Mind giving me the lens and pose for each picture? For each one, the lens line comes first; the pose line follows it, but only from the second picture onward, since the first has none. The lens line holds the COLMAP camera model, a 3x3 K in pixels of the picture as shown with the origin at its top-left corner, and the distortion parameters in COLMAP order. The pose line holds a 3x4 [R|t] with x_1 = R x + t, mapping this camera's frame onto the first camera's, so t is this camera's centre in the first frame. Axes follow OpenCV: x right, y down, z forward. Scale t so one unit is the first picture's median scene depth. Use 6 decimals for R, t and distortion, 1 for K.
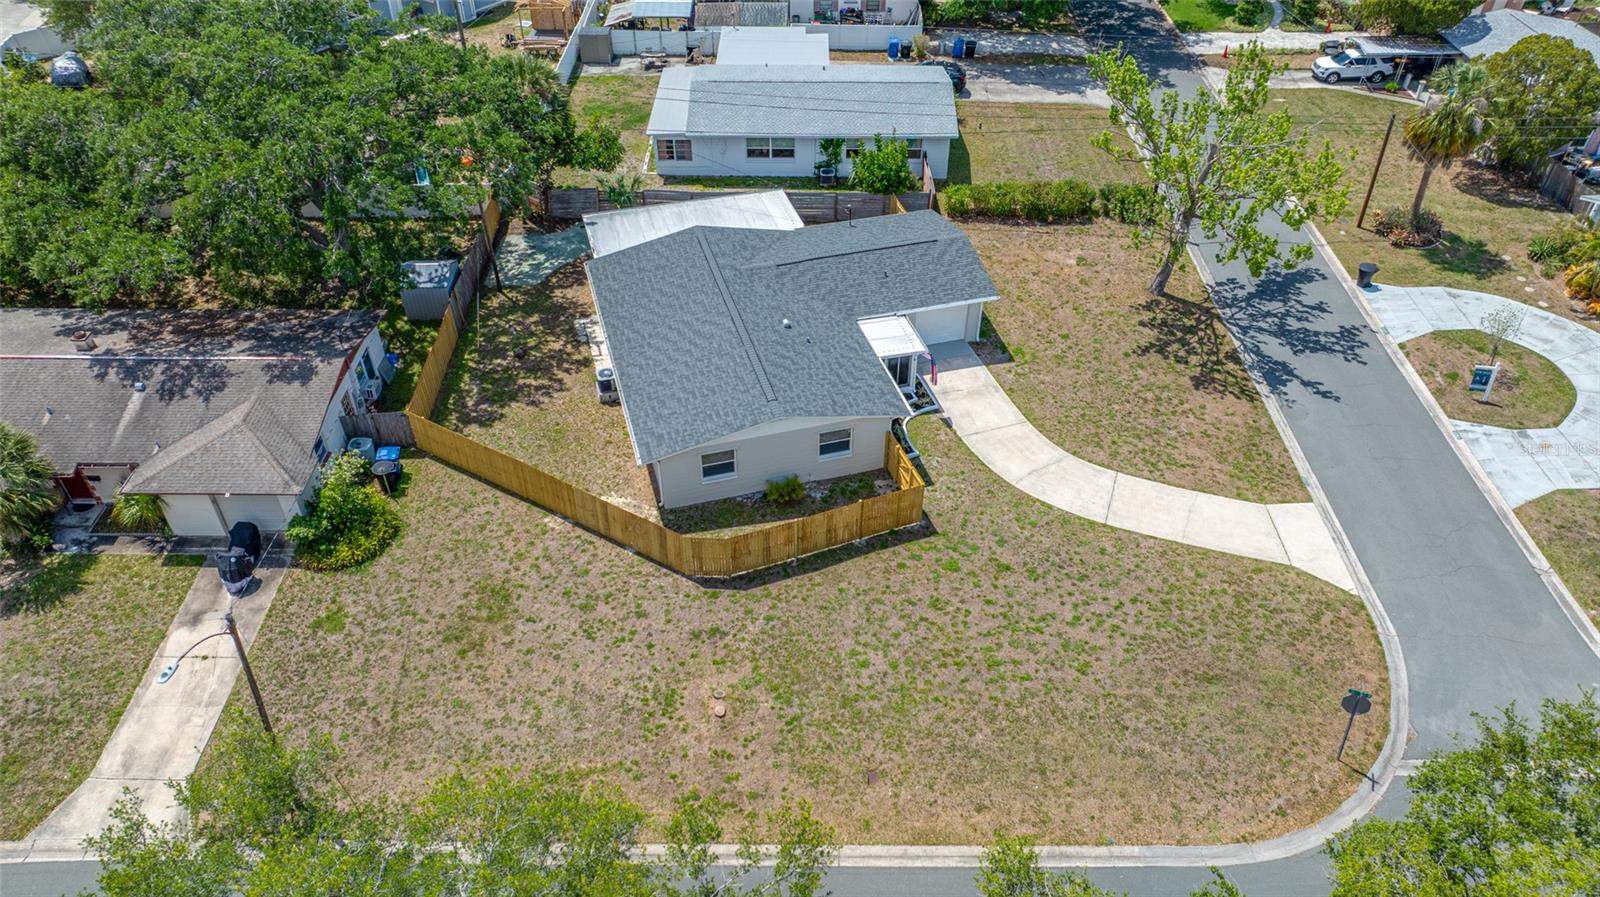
lens RADIAL K [[1129.4, 0, 805.4], [0, 1129.4, 441.1], [0, 0, 1]] dist [-0.020234, 0.002853]
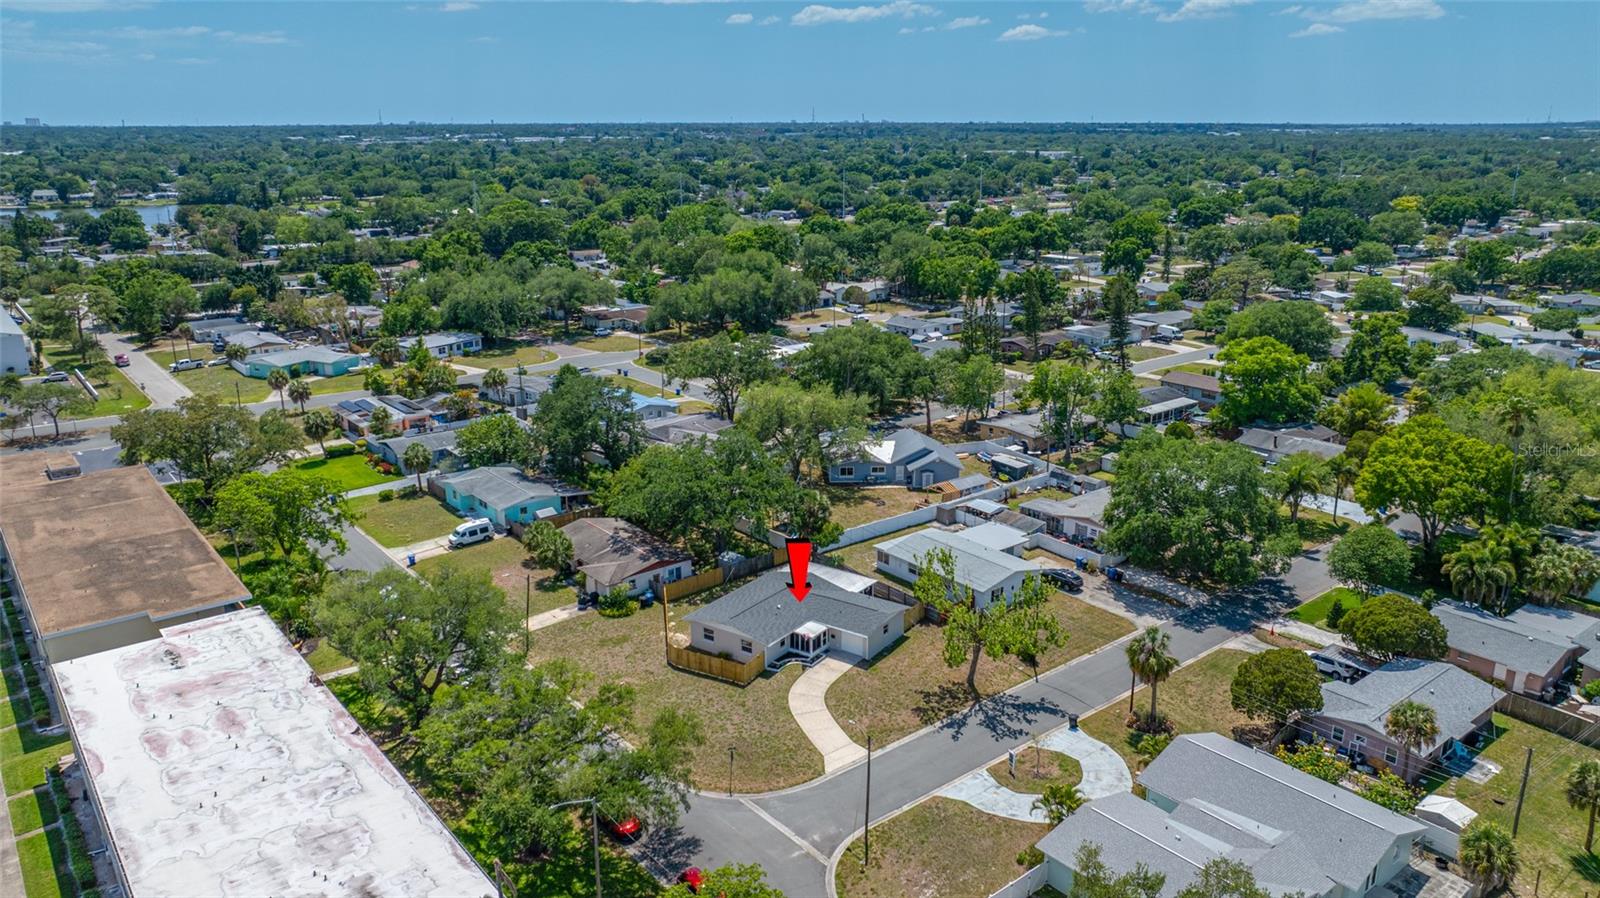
lens RADIAL K [[1138.1, 0, 802.3], [0, 1138.1, 429.7], [0, 0, 1]] dist [-0.036652, 0.043277]
pose [[0.630060, 0.198156, -0.750838, 1.567547], [-0.493416, 0.848778, -0.190042, 0.008821], [0.599637, 0.490214, 0.632555, -0.604209]]
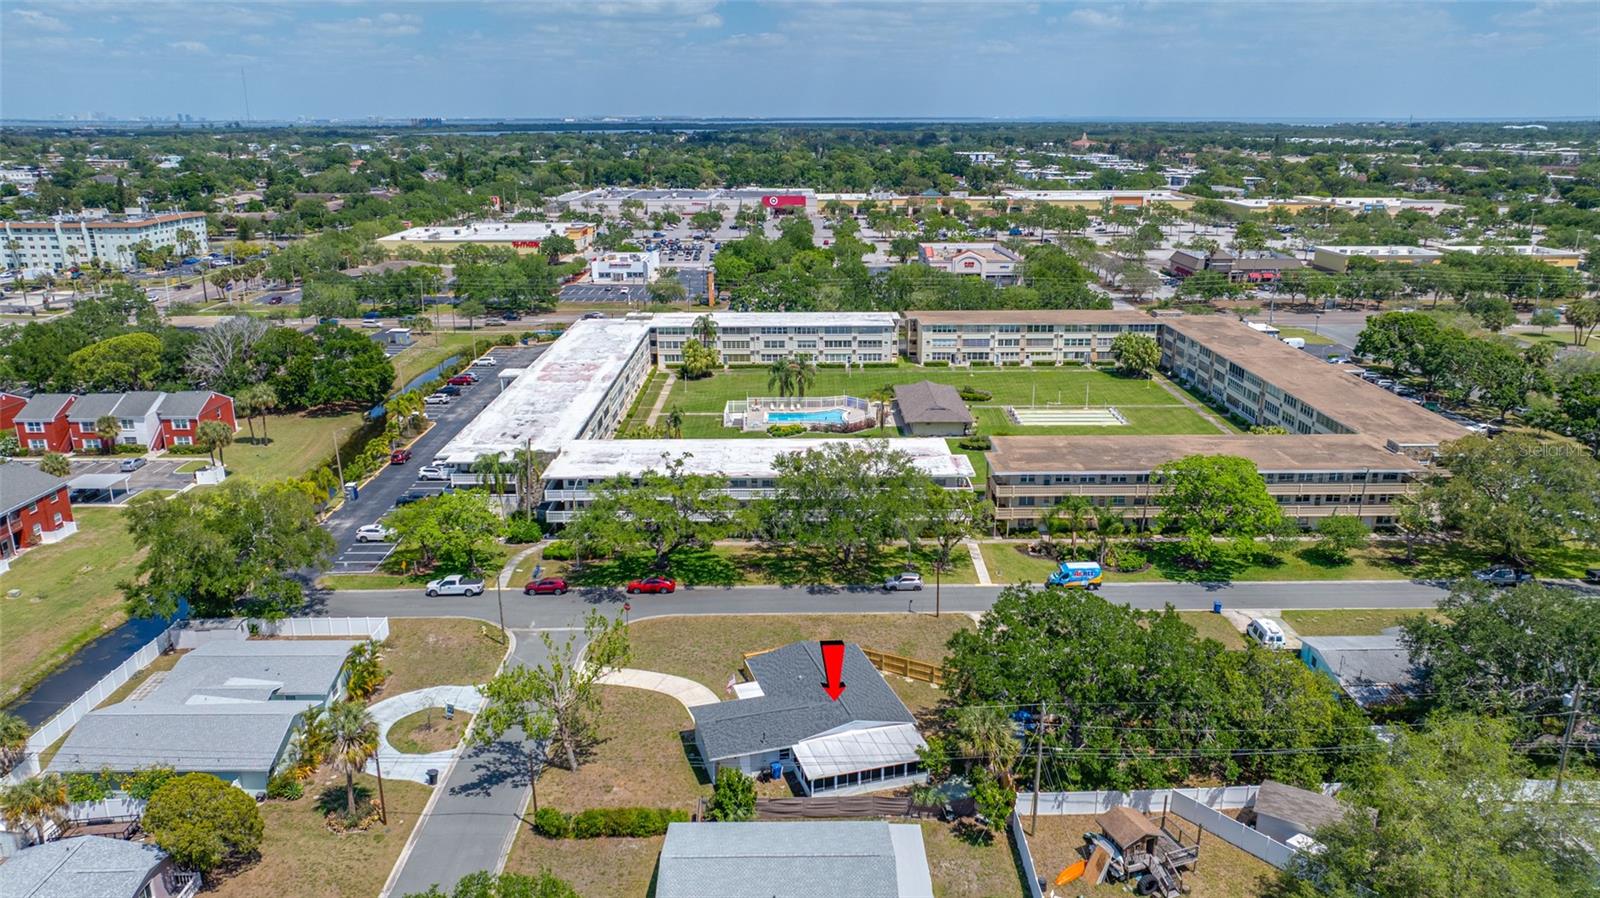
lens RADIAL K [[1129.4, 0, 805.4], [0, 1129.4, 441.6], [0, 0, 1]] dist [-0.020234, 0.002853]
pose [[-0.999900, 0.003194, -0.013759, 0.001389], [-0.009602, 0.560671, 0.827983, -1.850466], [0.010358, 0.828032, -0.560585, 1.619078]]
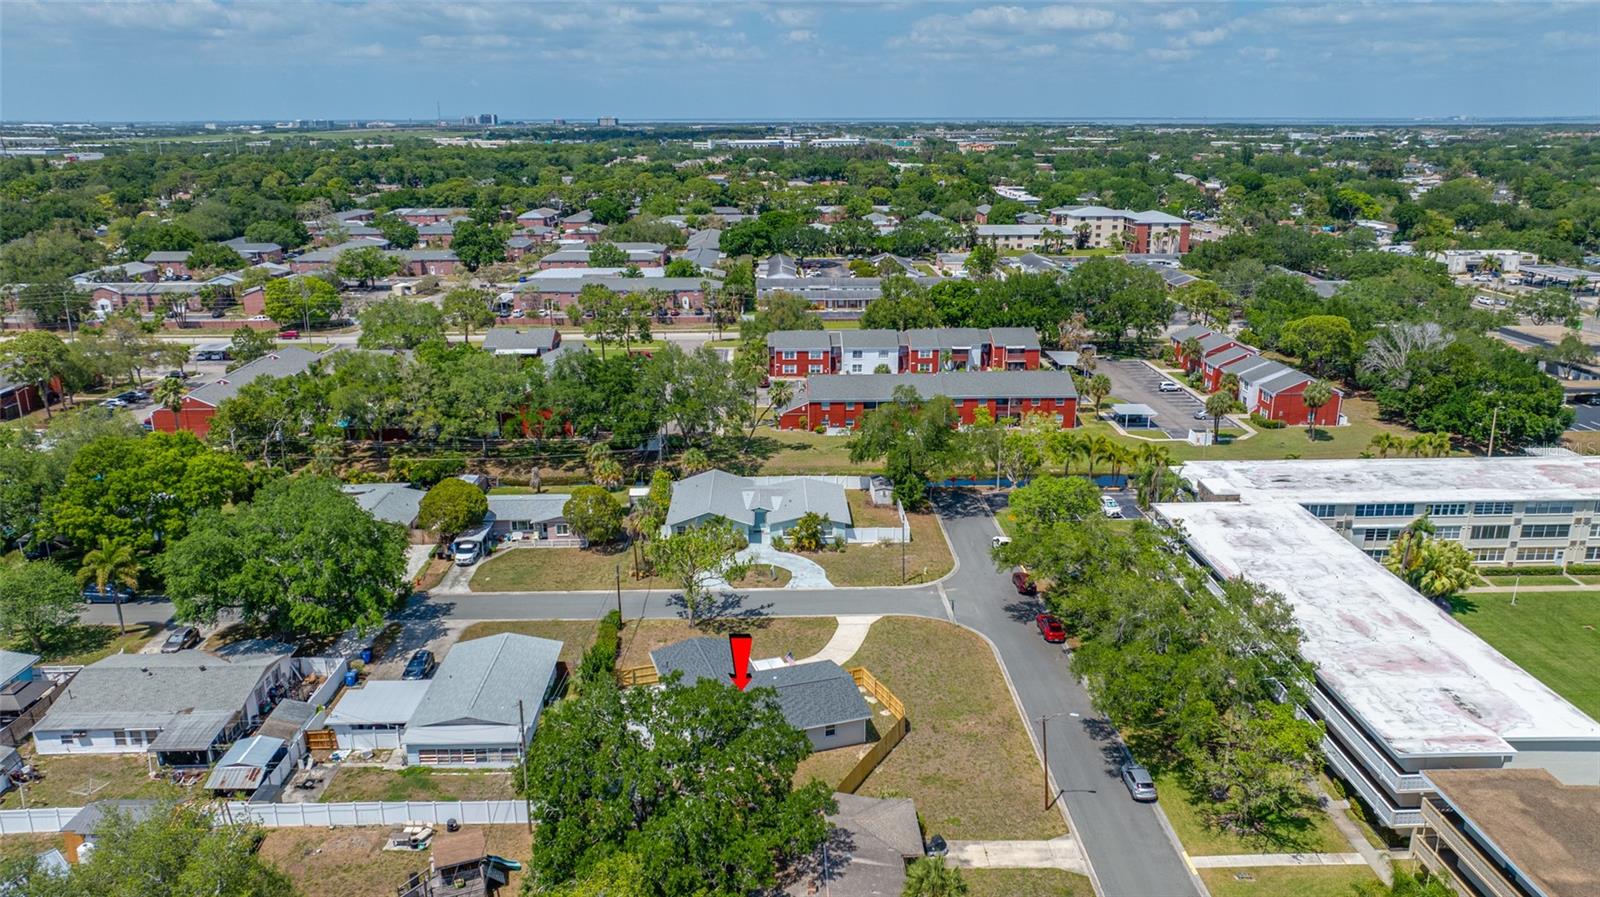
lens RADIAL K [[1131.7, 0, 806.3], [0, 1131.7, 448.8], [0, 0, 1]] dist [-0.014884, -0.002554]
pose [[-0.036732, -0.284240, 0.958049, -1.692054], [0.641971, 0.728000, 0.240601, -0.783179], [-0.765848, 0.623878, 0.155733, 0.334763]]
